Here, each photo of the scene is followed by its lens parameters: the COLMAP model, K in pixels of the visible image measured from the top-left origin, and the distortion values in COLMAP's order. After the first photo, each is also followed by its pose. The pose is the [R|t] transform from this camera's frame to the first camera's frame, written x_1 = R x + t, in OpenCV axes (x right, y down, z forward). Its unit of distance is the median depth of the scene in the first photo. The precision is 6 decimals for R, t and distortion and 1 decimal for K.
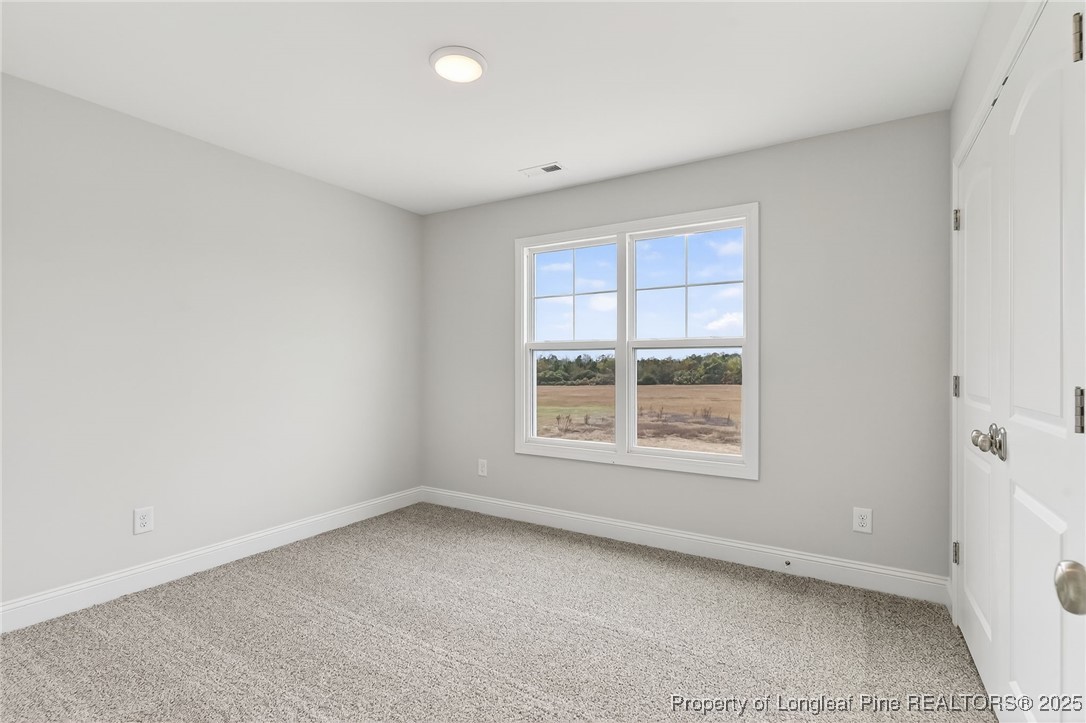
lens RADIAL K [[459.3, 0, 550.1], [0, 459.3, 364.0], [0, 0, 1]] dist [0.002011, 0.000353]
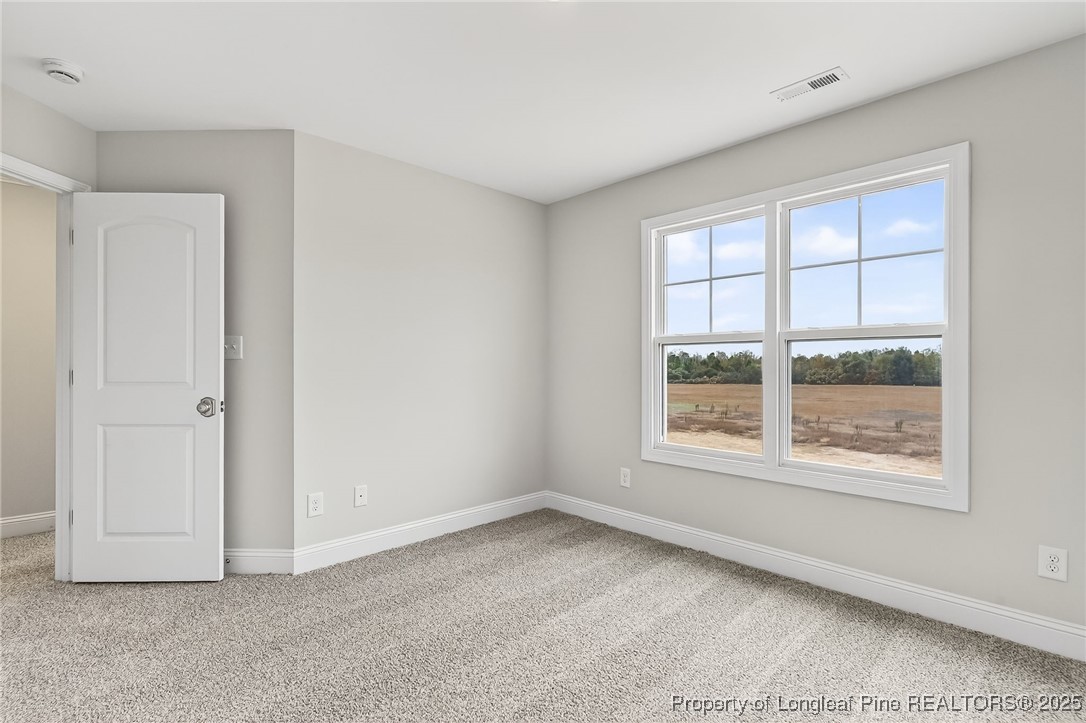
lens RADIAL K [[521.6, 0, 542.8], [0, 521.6, 363.9], [0, 0, 1]] dist [0.005110, -0.001398]
pose [[0.953400, -0.005388, -0.301661, 0.046637], [0.007160, 0.999963, 0.004768, 0.000060], [0.301625, -0.006706, 0.953403, -0.025561]]
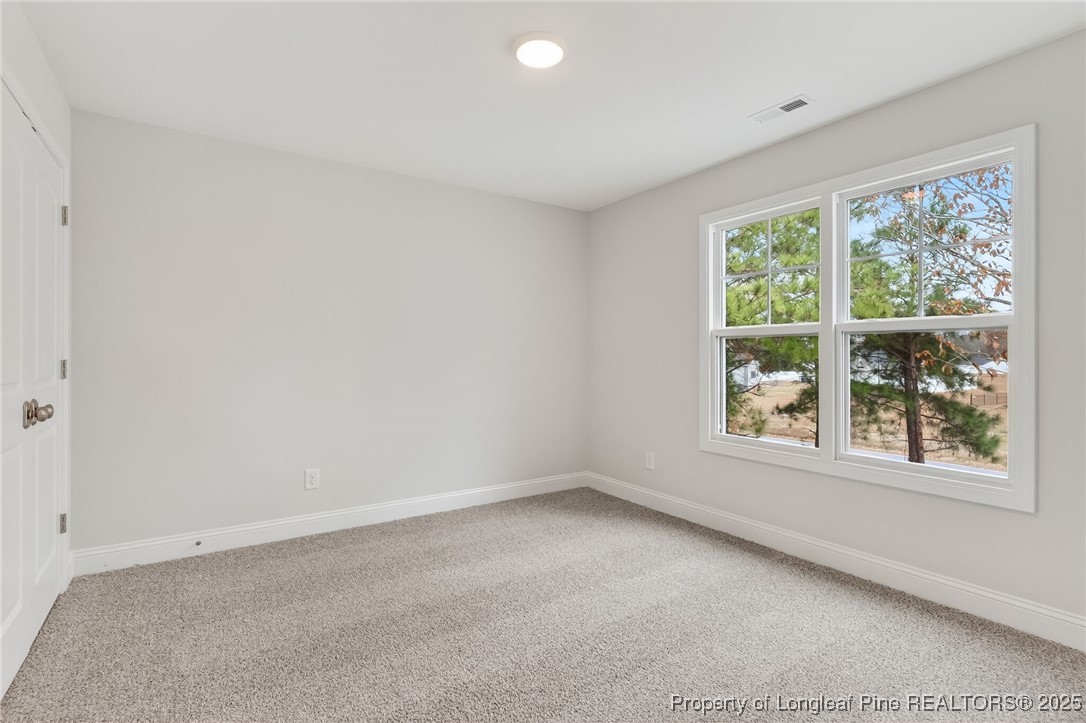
lens RADIAL K [[521.6, 0, 537.8], [0, 521.6, 355.2], [0, 0, 1]] dist [0.005110, -0.001398]
pose [[0.885582, -0.004724, -0.464458, 0.142059], [0.006446, 0.999977, 0.002118, 0.000018], [0.464438, -0.004870, 0.885592, -0.078070]]
